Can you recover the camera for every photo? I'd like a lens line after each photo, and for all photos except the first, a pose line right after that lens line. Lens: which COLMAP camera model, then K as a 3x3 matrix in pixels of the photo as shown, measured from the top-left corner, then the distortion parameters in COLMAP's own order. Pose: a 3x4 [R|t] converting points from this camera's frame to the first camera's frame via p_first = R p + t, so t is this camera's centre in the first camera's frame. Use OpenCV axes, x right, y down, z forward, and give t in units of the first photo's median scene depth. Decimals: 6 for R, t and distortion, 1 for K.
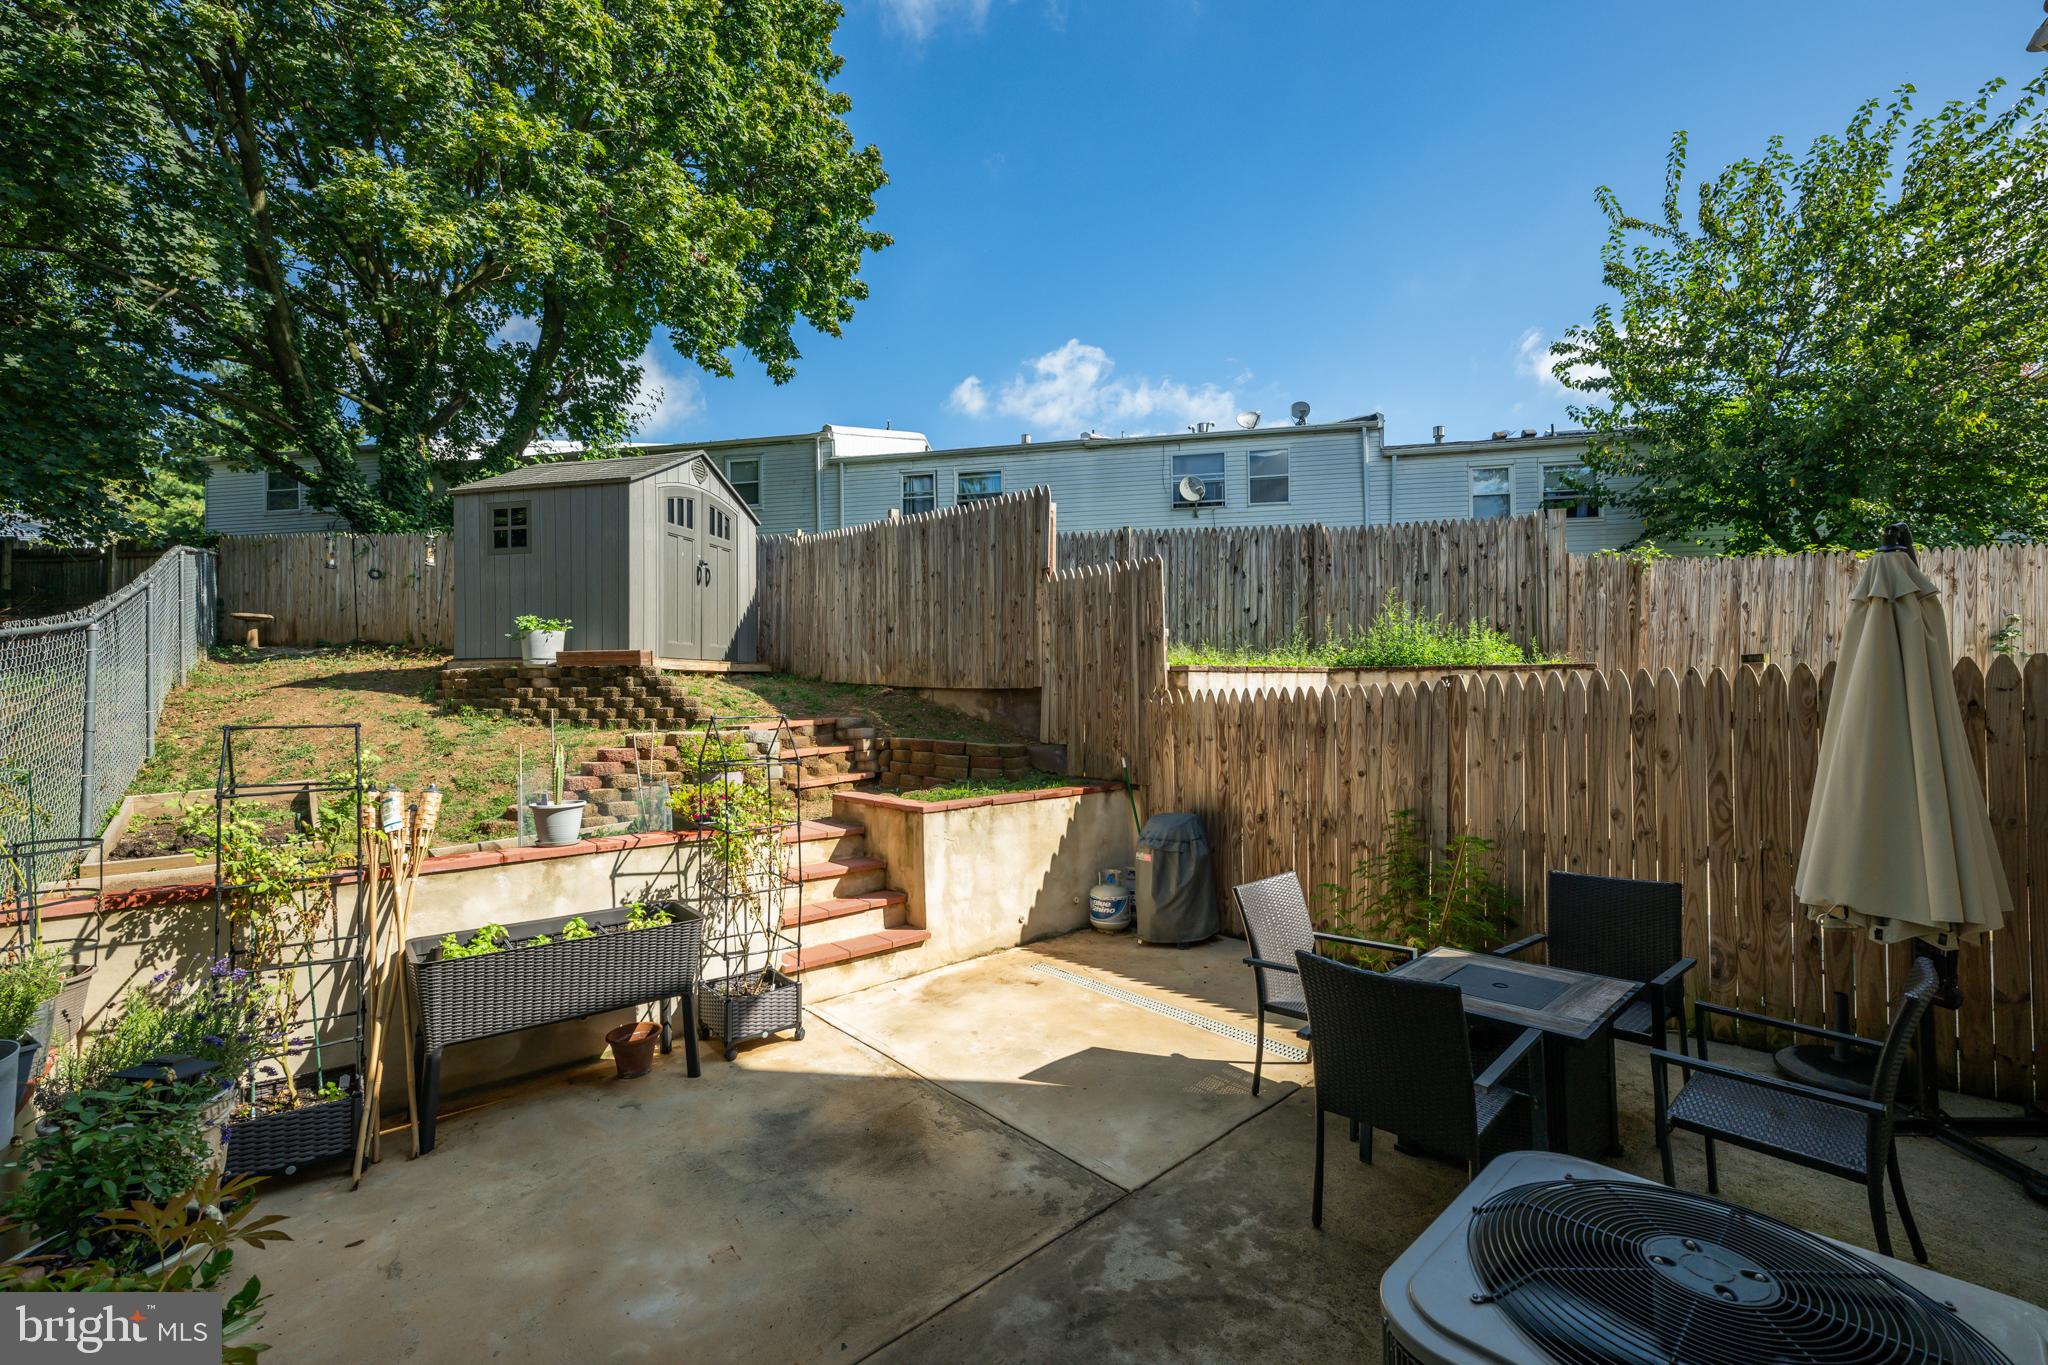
lens RADIAL K [[840.7, 0, 1037.0], [0, 840.7, 683.5], [0, 0, 1]] dist [-0.000411, 0.000017]
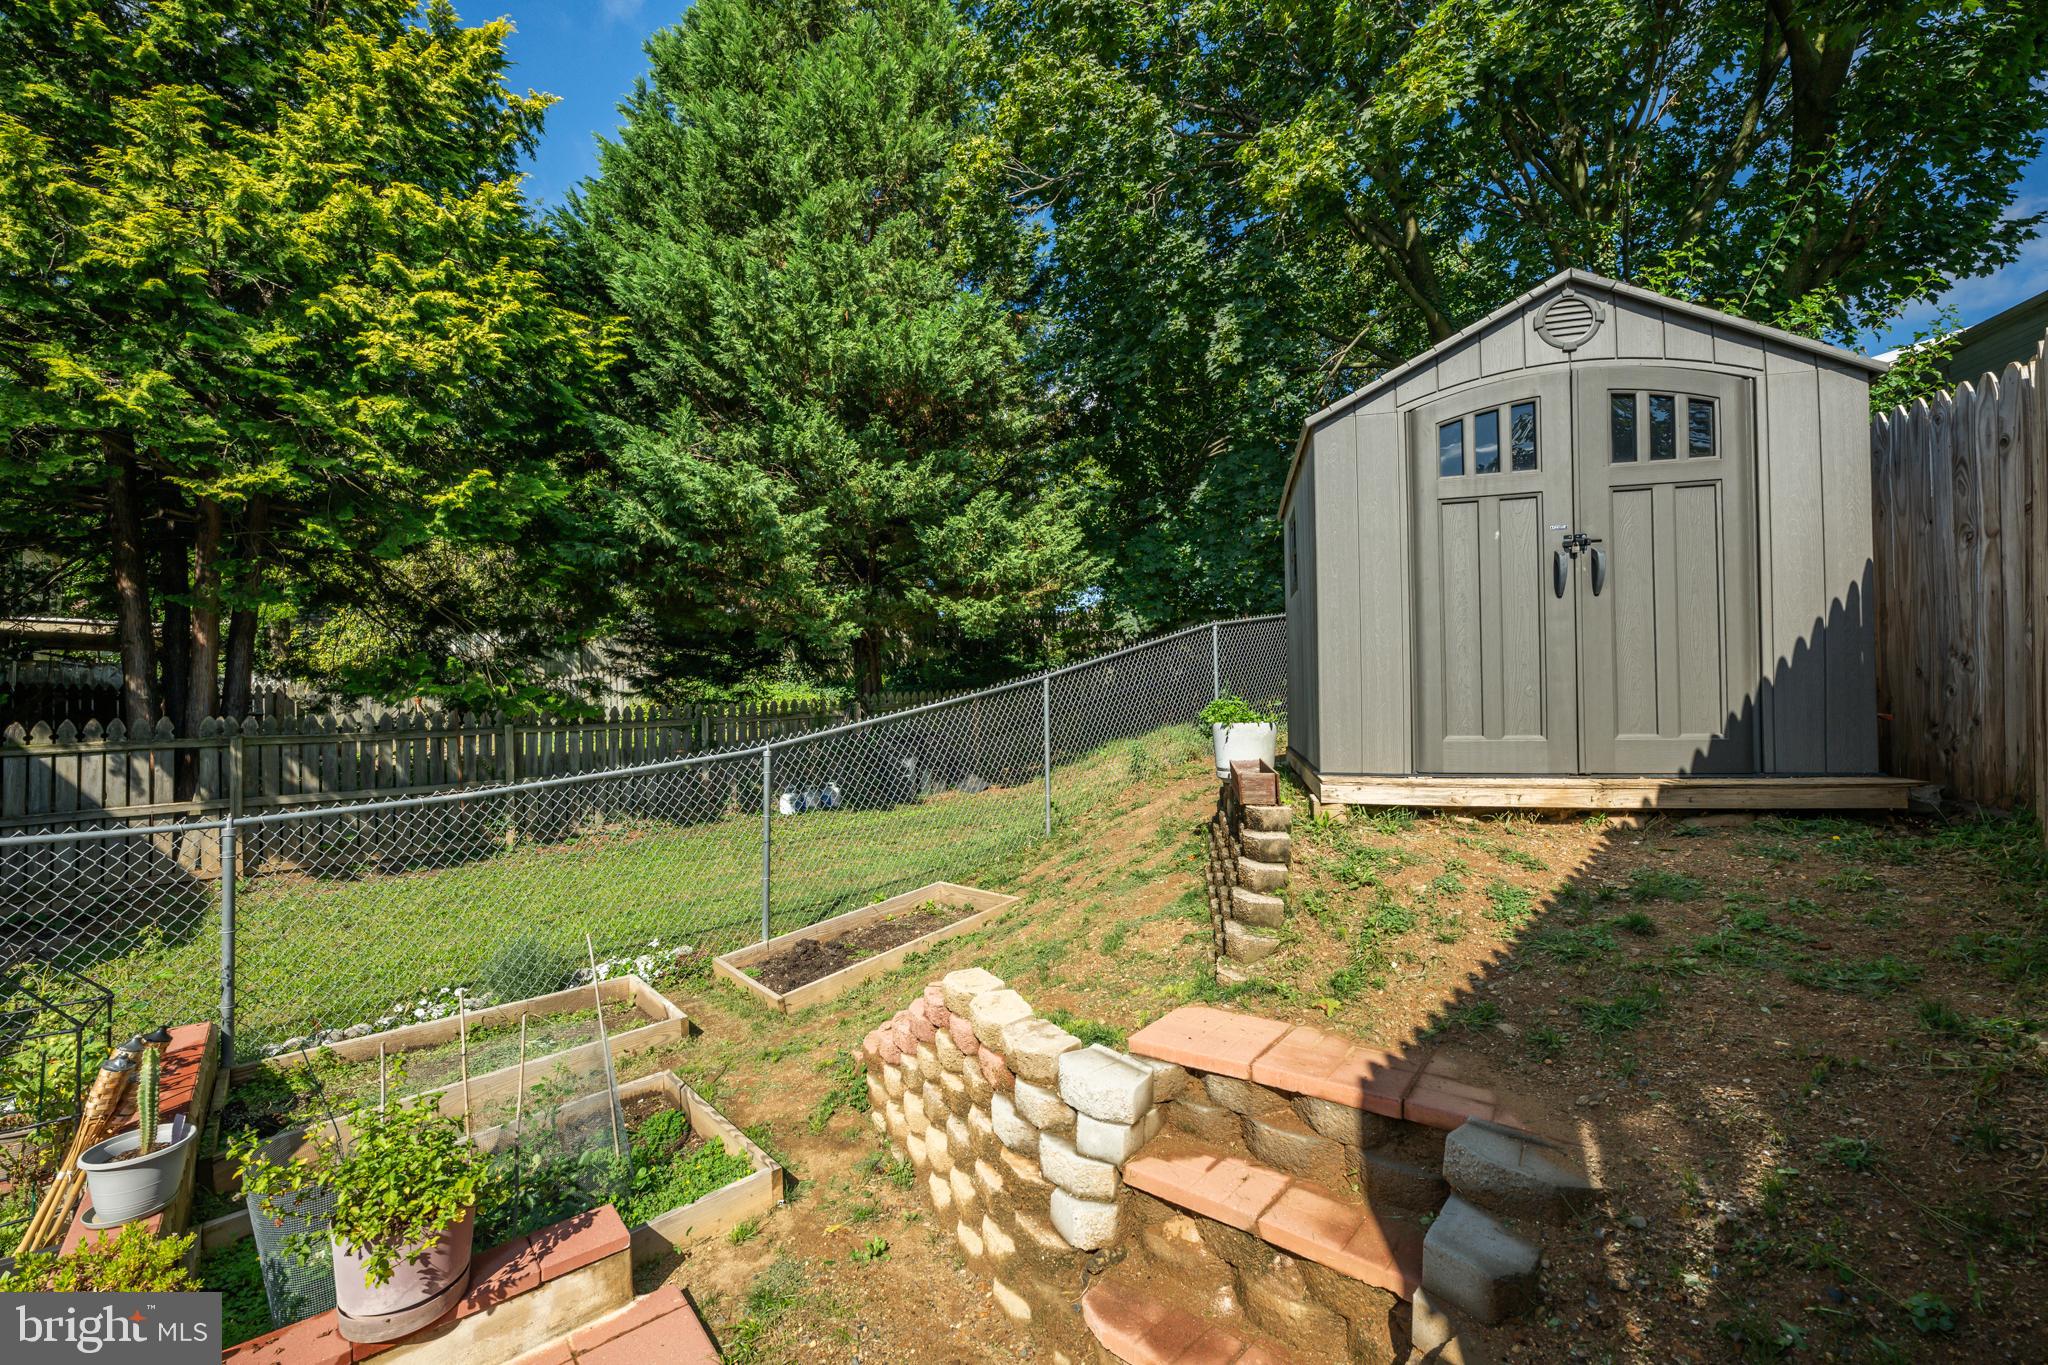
lens RADIAL K [[799.0, 0, 1029.4], [0, 799.0, 692.1], [0, 0, 1]] dist [-0.004144, -0.000085]
pose [[-0.033219, -0.003227, -0.999443, 0.001964], [0.020469, 0.999783, -0.003908, -0.112626], [0.999238, -0.020588, -0.033146, 1.148984]]
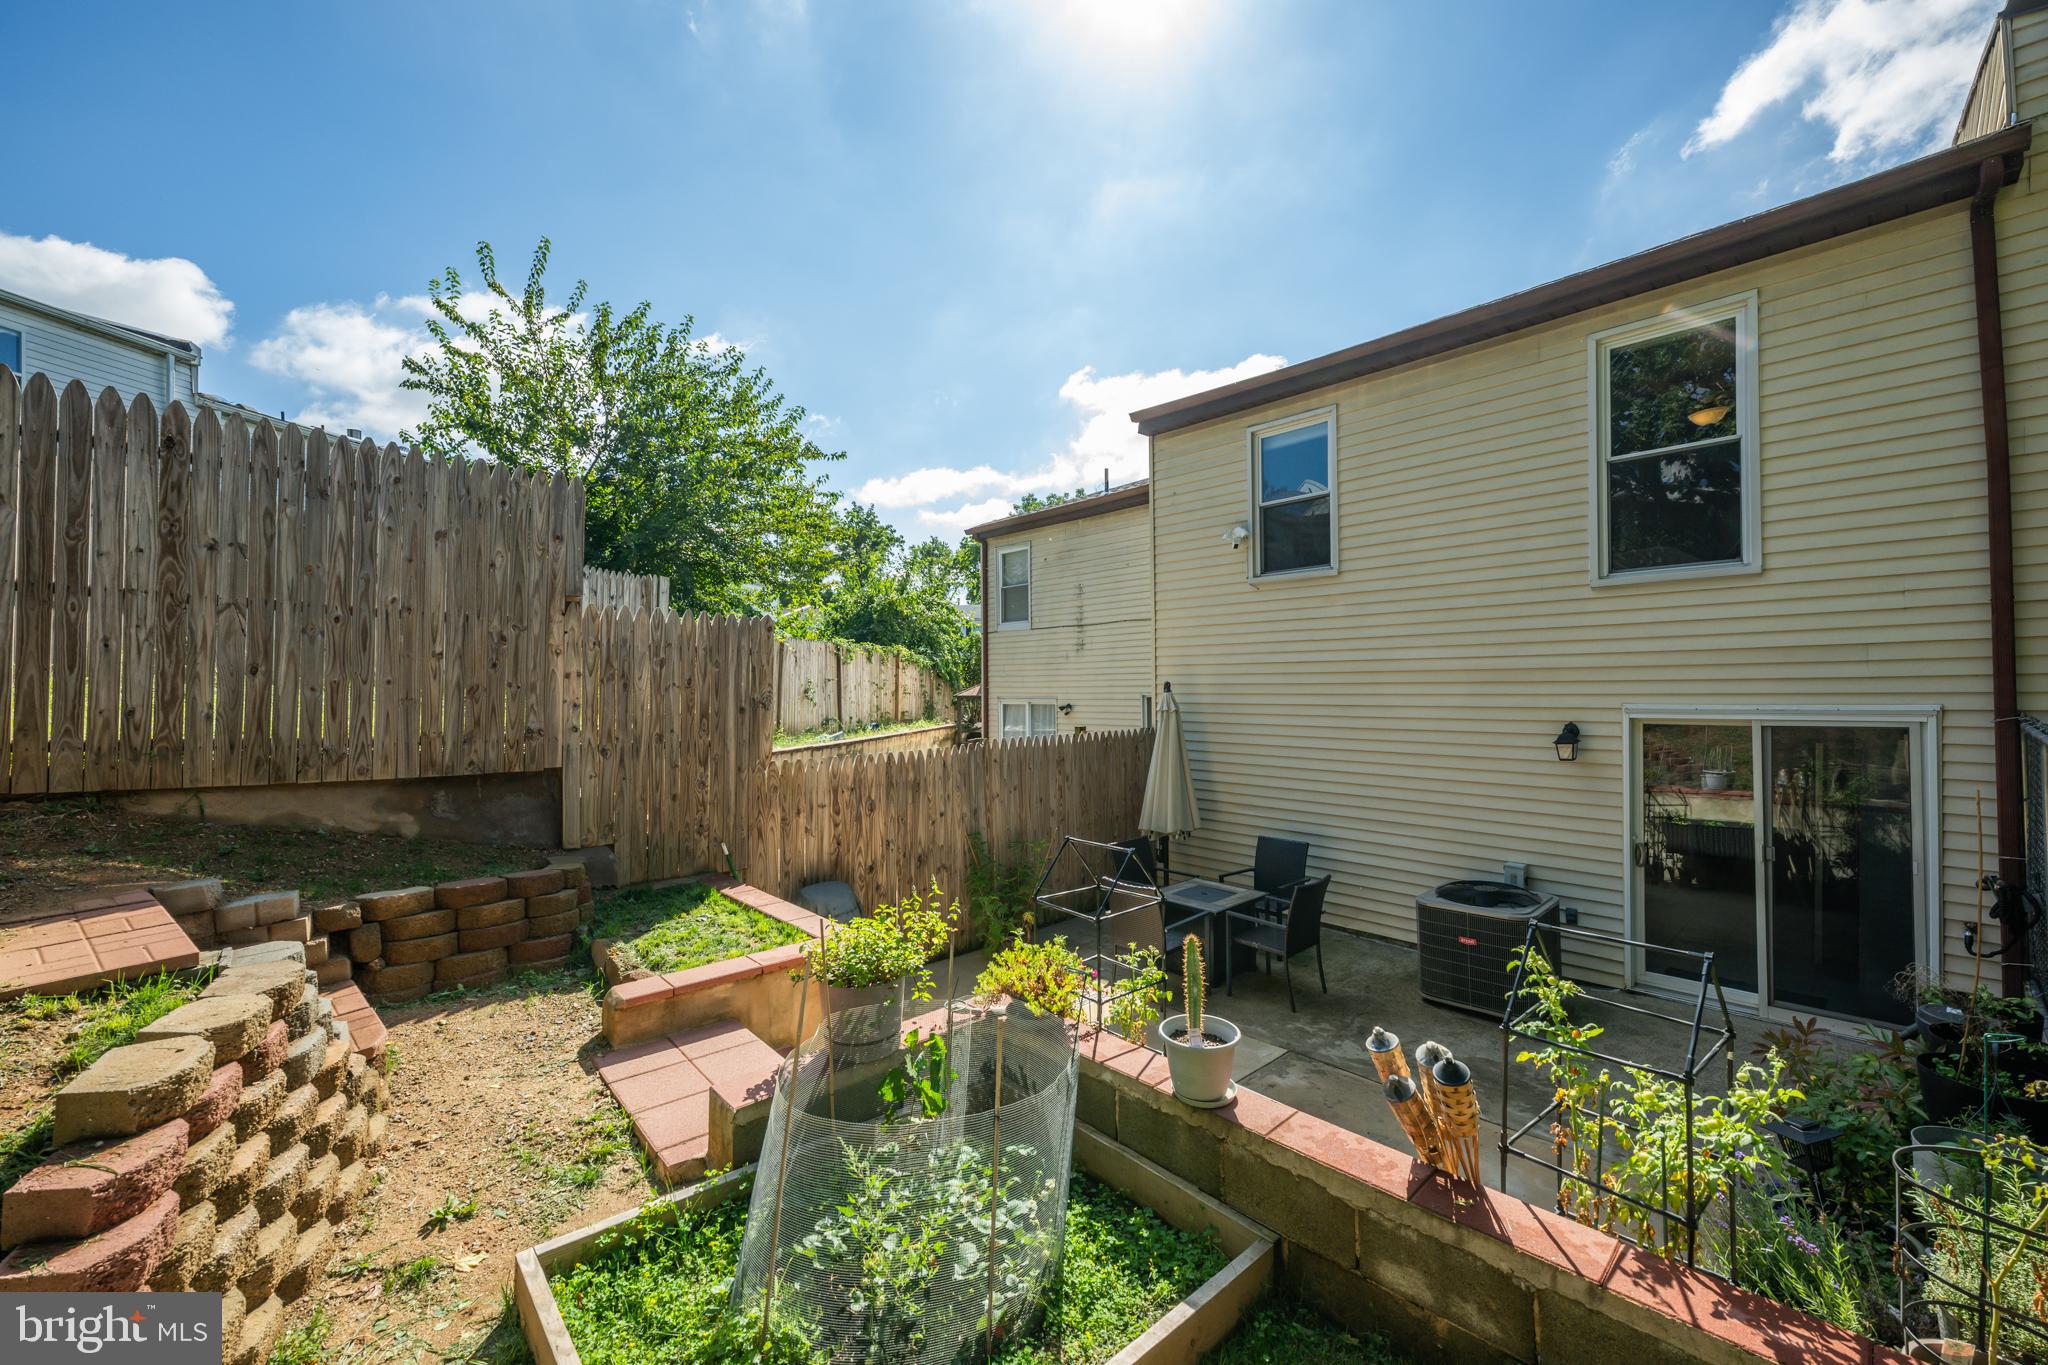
lens RADIAL K [[799.0, 0, 1030.2], [0, 799.0, 682.0], [0, 0, 1]] dist [-0.004144, -0.000085]
pose [[0.002954, 0.019705, 0.999801, -0.795562], [-0.014730, 0.999698, -0.019659, -0.071989], [-0.999887, -0.014669, 0.003243, 0.766059]]
